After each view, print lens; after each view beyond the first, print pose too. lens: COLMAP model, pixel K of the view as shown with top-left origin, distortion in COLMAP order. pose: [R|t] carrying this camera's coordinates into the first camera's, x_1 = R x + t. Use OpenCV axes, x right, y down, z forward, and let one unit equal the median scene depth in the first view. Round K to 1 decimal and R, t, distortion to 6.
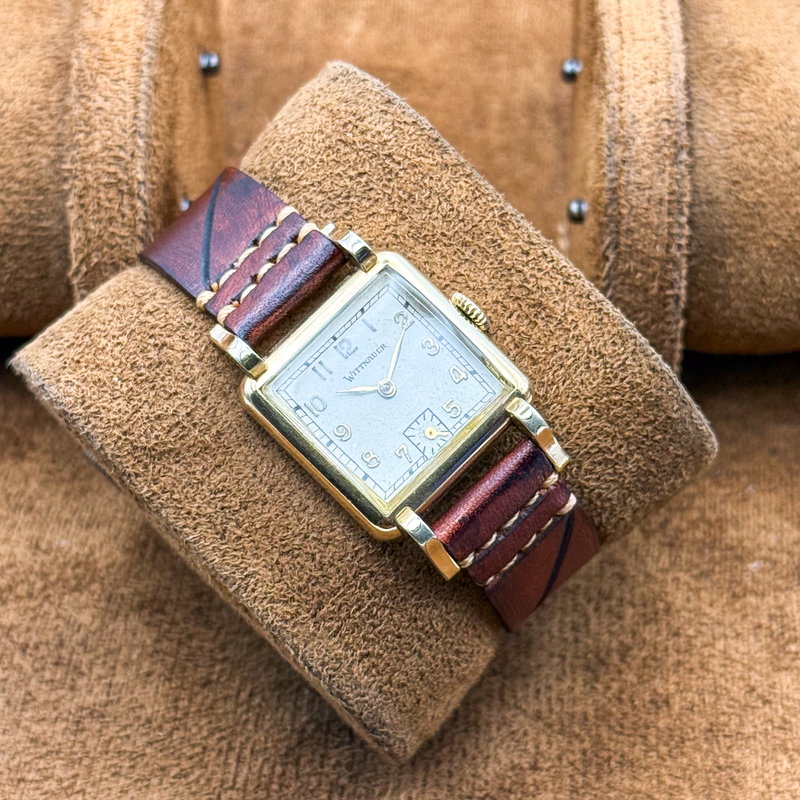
lens RADIAL K [[2148.8, 0, 385.6], [0, 2148.8, 414.5], [0, 0, 1]] dist [0.241931, 0.183872]
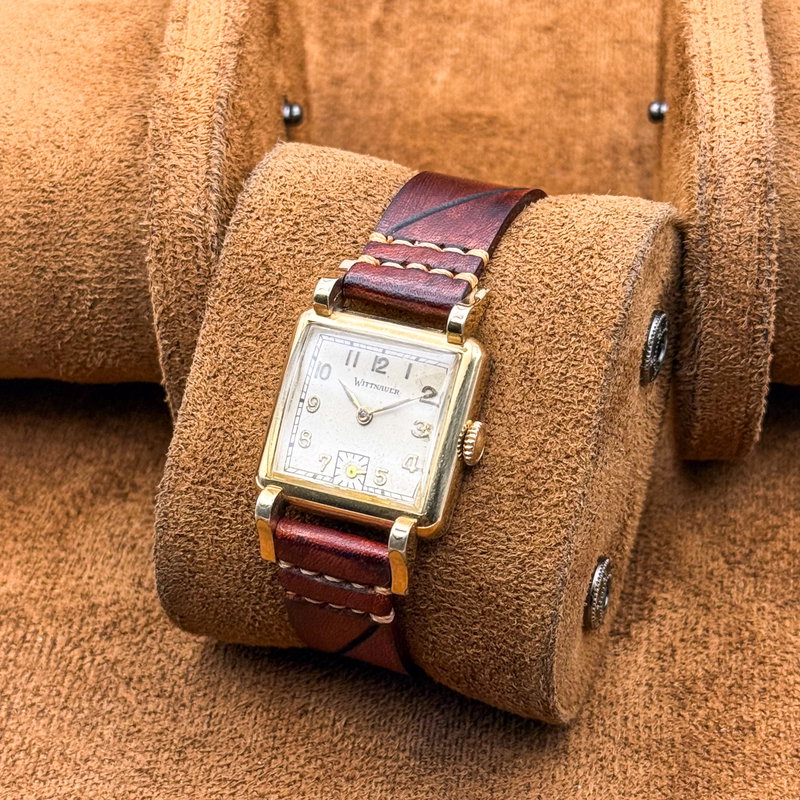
lens RADIAL K [[2148.8, 0, 385.6], [0, 2148.8, 414.5], [0, 0, 1]] dist [0.241931, 0.183872]
pose [[0.513648, 0.812113, -0.276836, 0.296248], [-0.763883, 0.579770, 0.283460, -0.318697], [0.390703, 0.065871, 0.918157, 0.000142]]
